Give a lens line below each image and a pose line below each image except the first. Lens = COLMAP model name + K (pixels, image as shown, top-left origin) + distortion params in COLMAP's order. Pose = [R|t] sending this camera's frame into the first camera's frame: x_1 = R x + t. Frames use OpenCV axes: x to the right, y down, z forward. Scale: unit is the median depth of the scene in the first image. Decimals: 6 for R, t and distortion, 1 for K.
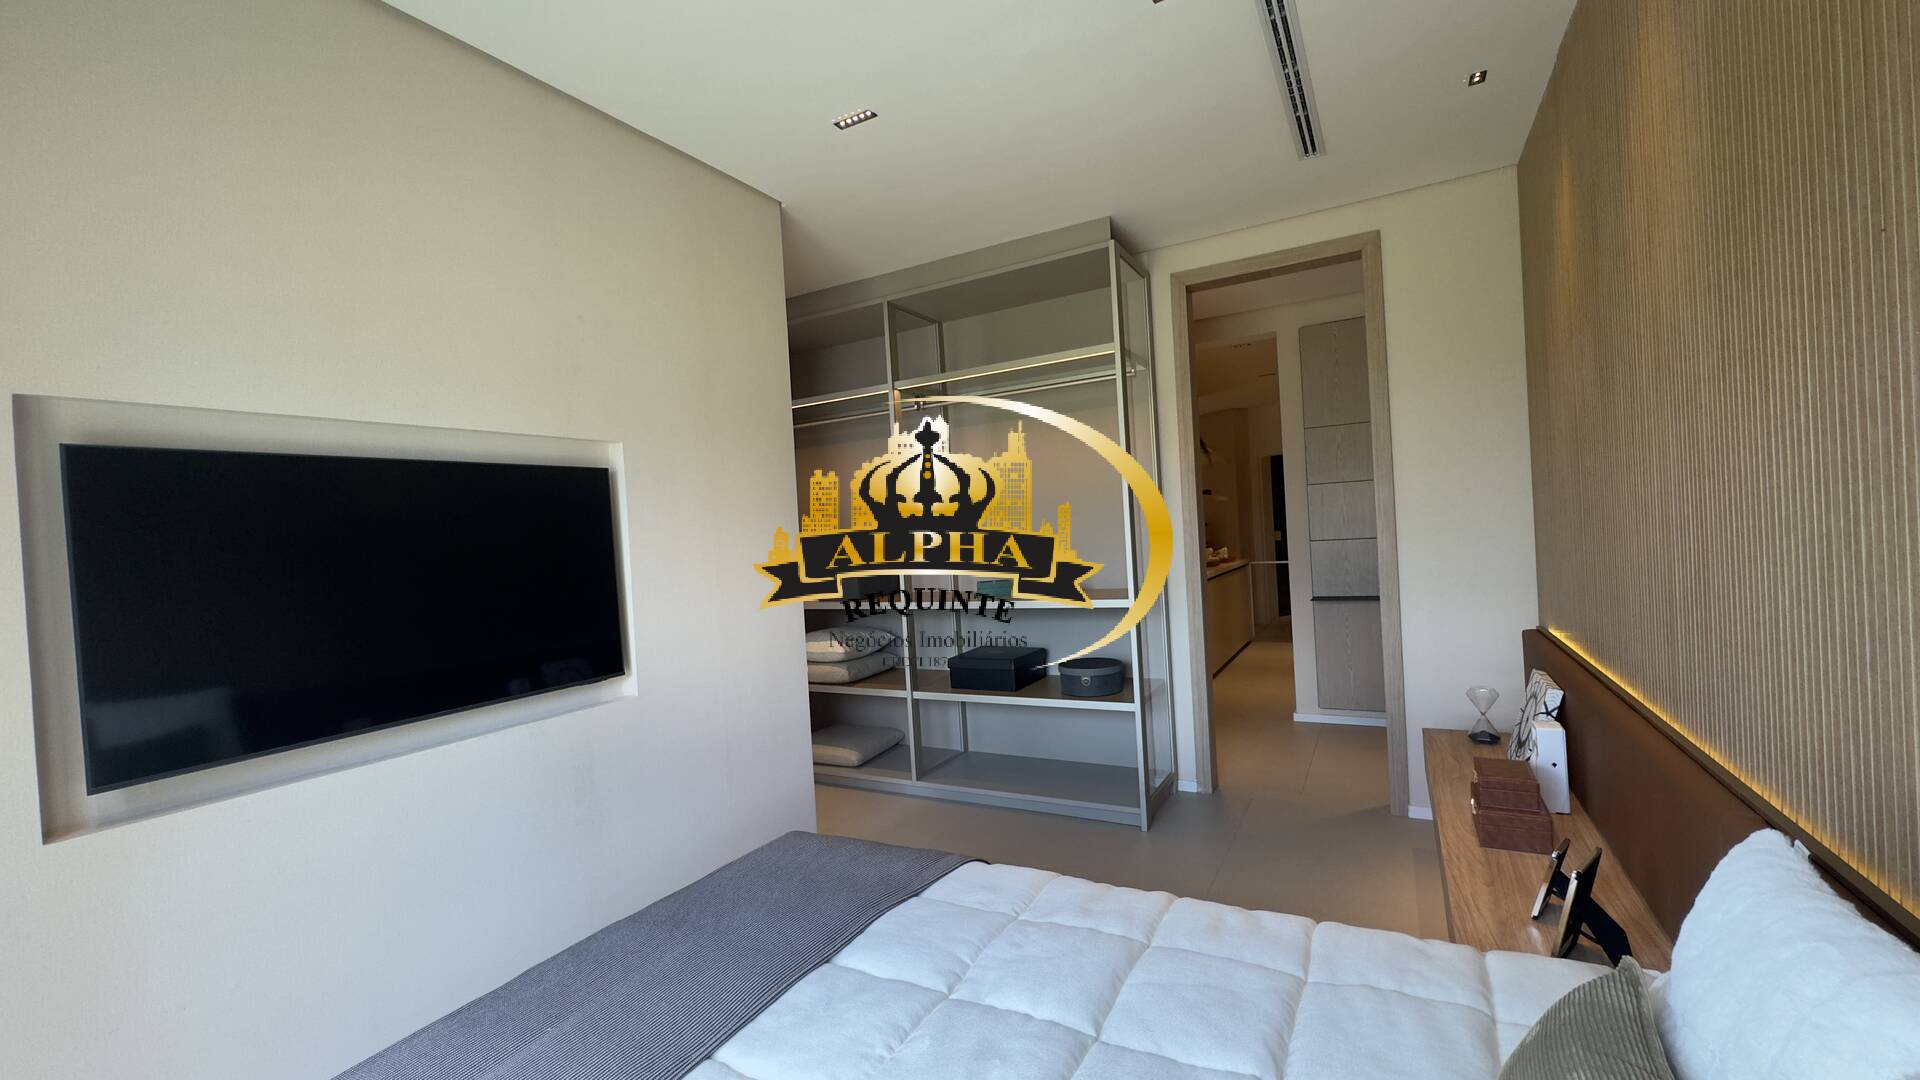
lens RADIAL K [[767.1, 0, 957.4], [0, 767.1, 541.9], [0, 0, 1]] dist [-0.001485, 0.000447]
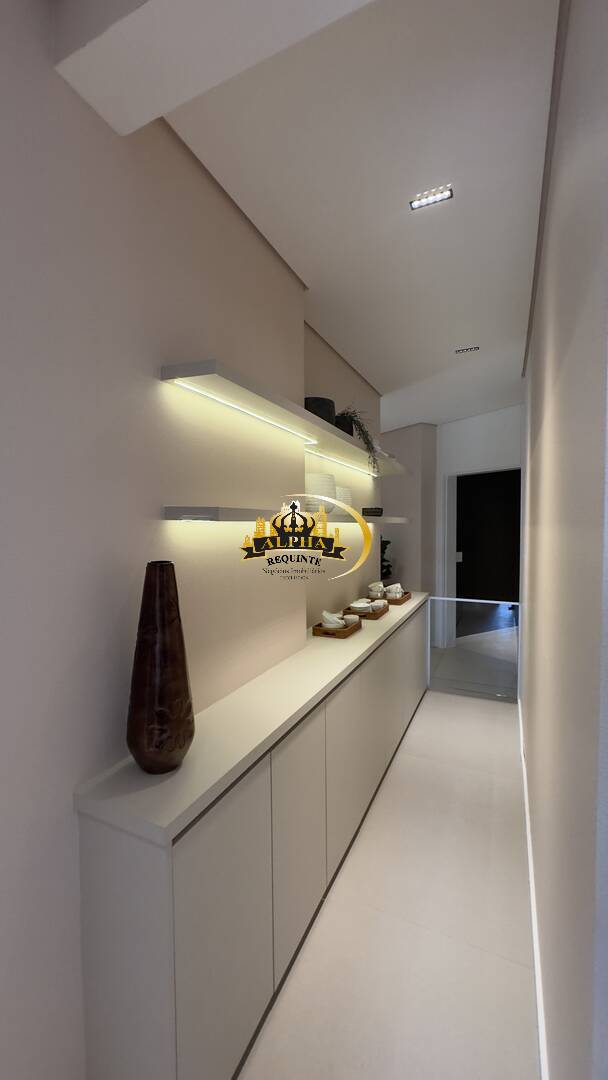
lens RADIAL K [[431.5, 0, 306.8], [0, 431.5, 539.4], [0, 0, 1]] dist [-0.001485, 0.000447]
pose [[0.995782, 0.049851, 0.077030, 0.208433], [-0.051778, 0.998389, 0.023224, -0.040123], [-0.075748, -0.027114, 0.996758, 0.540761]]
